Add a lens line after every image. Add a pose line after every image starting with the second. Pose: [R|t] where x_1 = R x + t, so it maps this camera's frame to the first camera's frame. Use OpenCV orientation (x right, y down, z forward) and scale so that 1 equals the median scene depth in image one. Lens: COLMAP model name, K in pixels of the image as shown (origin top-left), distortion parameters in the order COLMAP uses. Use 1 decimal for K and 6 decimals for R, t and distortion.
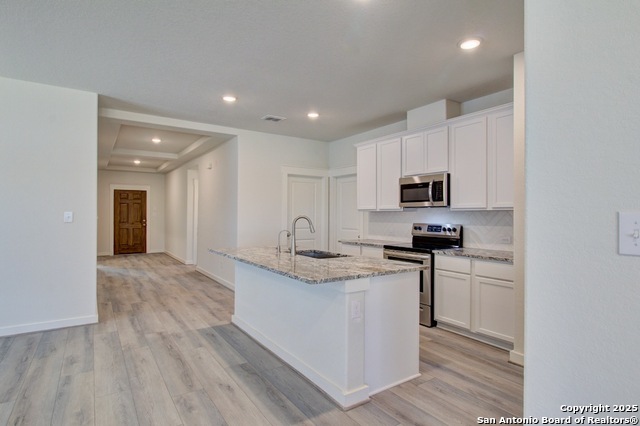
lens RADIAL K [[341.5, 0, 320.6], [0, 341.5, 211.7], [0, 0, 1]] dist [-0.001890, -0.000844]
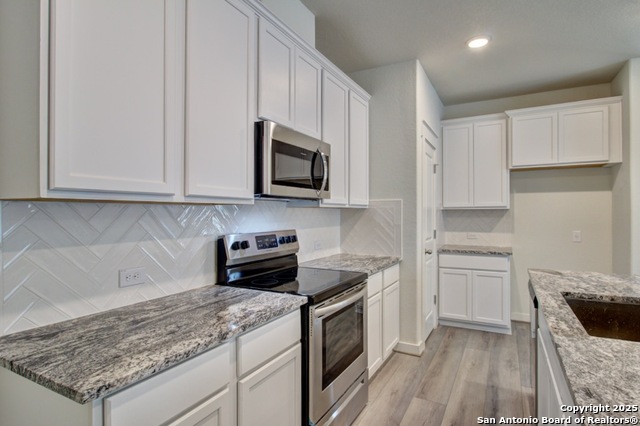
lens RADIAL K [[341.5, 0, 320.6], [0, 341.5, 211.7], [0, 0, 1]] dist [-0.001890, -0.000844]
pose [[-0.463512, -0.000328, 0.886090, -0.145628], [-0.007899, 0.999962, -0.003762, 0.006593], [-0.886055, -0.008743, -0.463497, 1.152824]]
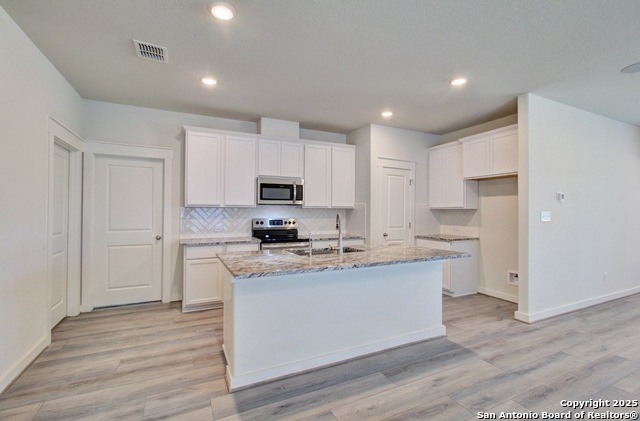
lens RADIAL K [[290.6, 0, 320.0], [0, 290.6, 210.5], [0, 0, 1]] dist [-0.001618, 0.000259]
pose [[0.137405, -0.002038, 0.990513, -0.668619], [-0.013231, 0.999905, 0.003893, 0.001144], [-0.990427, -0.013640, 0.137365, 0.697480]]
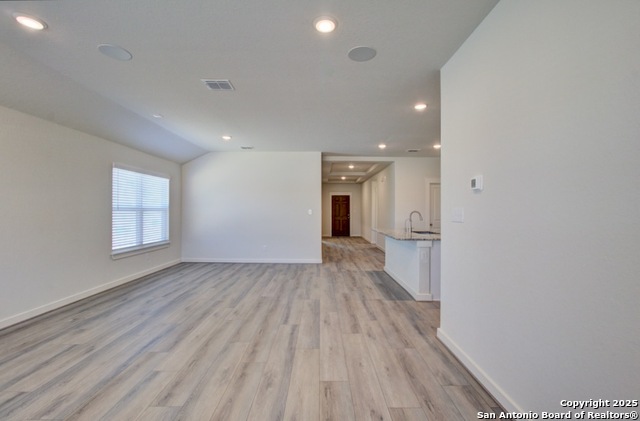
lens RADIAL K [[296.9, 0, 320.0], [0, 296.9, 210.5], [0, 0, 1]] dist [-0.002460, 0.000281]
pose [[0.828828, -0.005107, -0.559480, 0.304607], [0.008438, 0.999959, 0.003373, 0.000029], [0.559440, -0.007517, 0.828837, -0.437753]]
